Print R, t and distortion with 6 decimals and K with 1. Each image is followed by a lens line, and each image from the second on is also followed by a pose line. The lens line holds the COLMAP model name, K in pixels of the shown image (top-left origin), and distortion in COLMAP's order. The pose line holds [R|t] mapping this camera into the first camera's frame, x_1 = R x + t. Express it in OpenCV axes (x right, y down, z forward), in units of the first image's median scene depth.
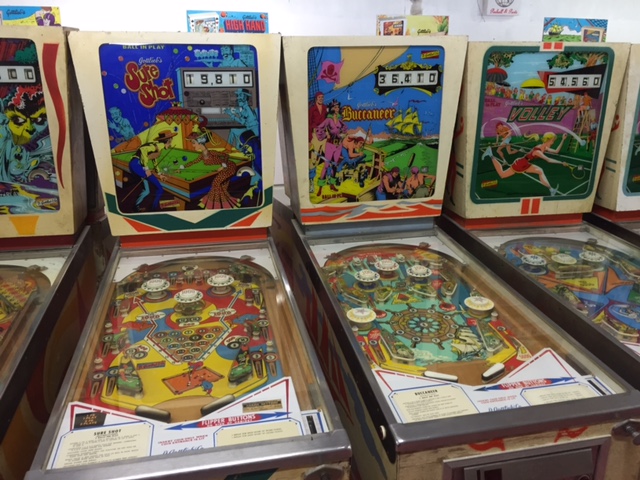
lens RADIAL K [[559.4, 0, 320.0], [0, 559.4, 240.0], [0, 0, 1]] dist [0.081730, -0.121273]
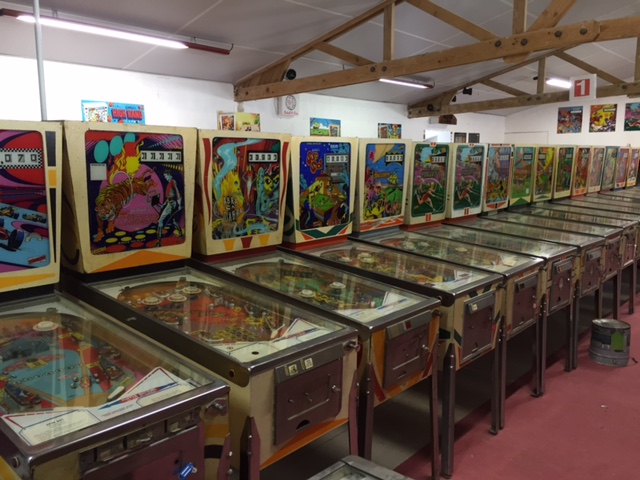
lens RADIAL K [[559.4, 0, 320.0], [0, 559.4, 240.0], [0, 0, 1]] dist [0.081730, -0.121273]
pose [[0.802558, -0.087418, 0.590135, -1.249642], [0.160218, 0.984448, -0.072061, 0.114070], [-0.574658, 0.152383, 0.804082, -0.451220]]
